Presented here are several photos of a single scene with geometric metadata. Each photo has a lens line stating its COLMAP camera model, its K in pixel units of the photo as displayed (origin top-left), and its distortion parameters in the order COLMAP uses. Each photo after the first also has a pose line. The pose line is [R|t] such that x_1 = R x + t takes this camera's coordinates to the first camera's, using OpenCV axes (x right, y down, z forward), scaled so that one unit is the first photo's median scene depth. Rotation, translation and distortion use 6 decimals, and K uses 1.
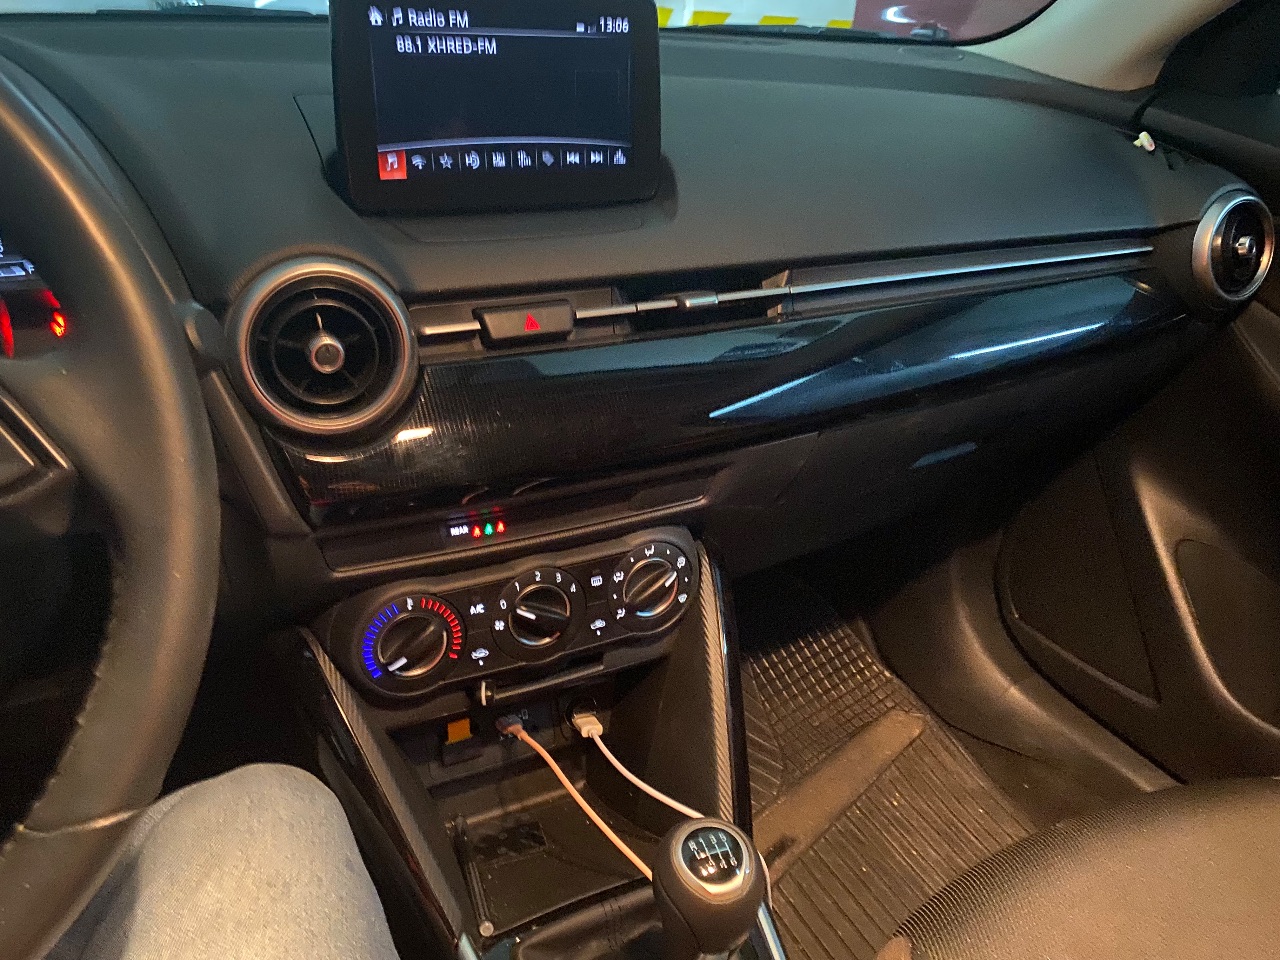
lens RADIAL K [[976.4, 0, 640.8], [0, 976.4, 458.0], [0, 0, 1]] dist [0.105023, -0.232102]
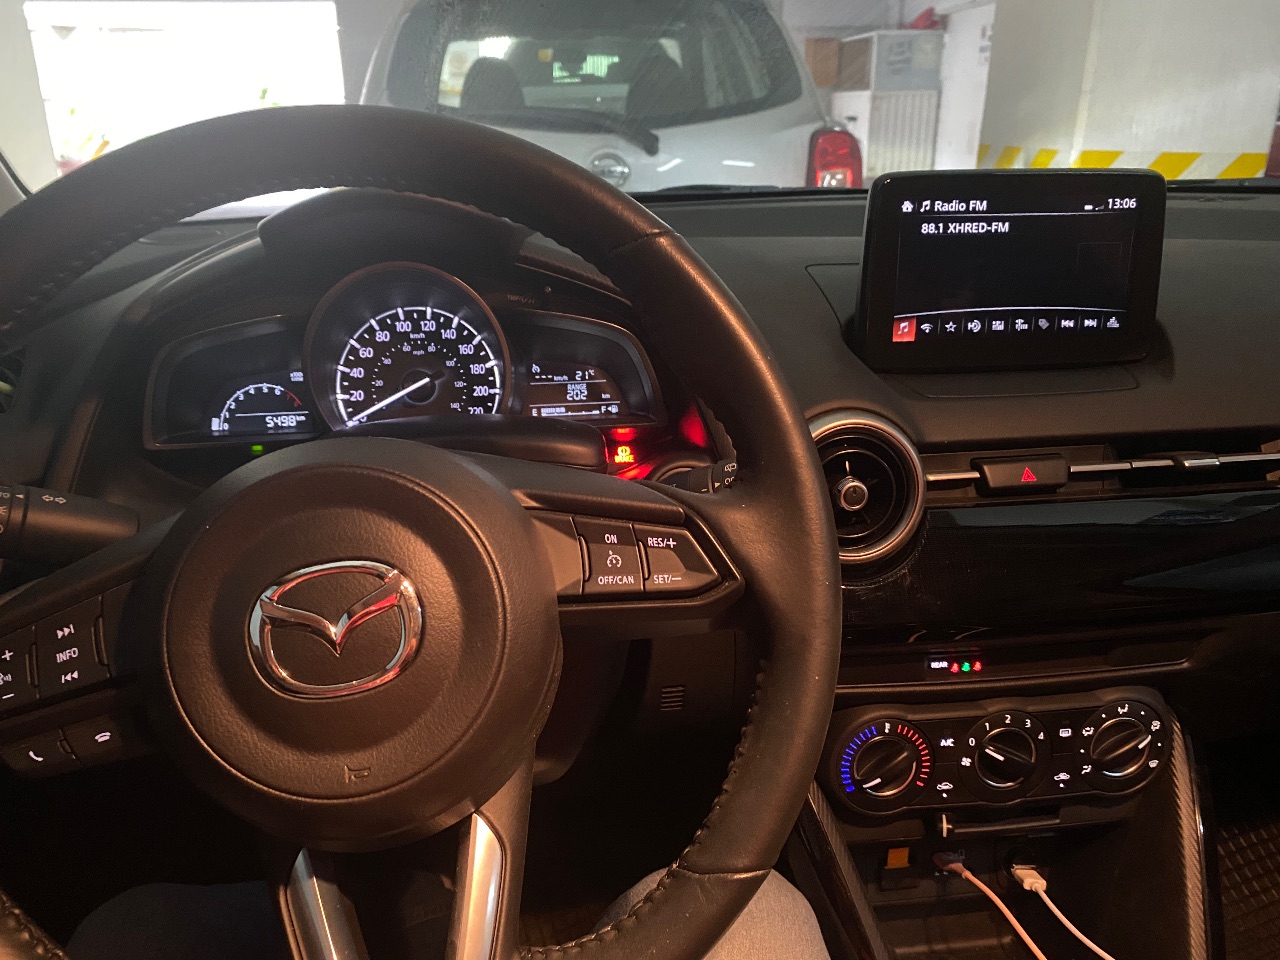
lens RADIAL K [[953.9, 0, 640.0], [0, 953.9, 480.0], [0, 0, 1]] dist [0.001339, 0.002941]
pose [[0.940508, 0.060077, -0.334417, -0.149955], [-0.097884, 0.990424, -0.097360, 0.008073], [0.325366, 0.124302, 0.937383, -0.093971]]
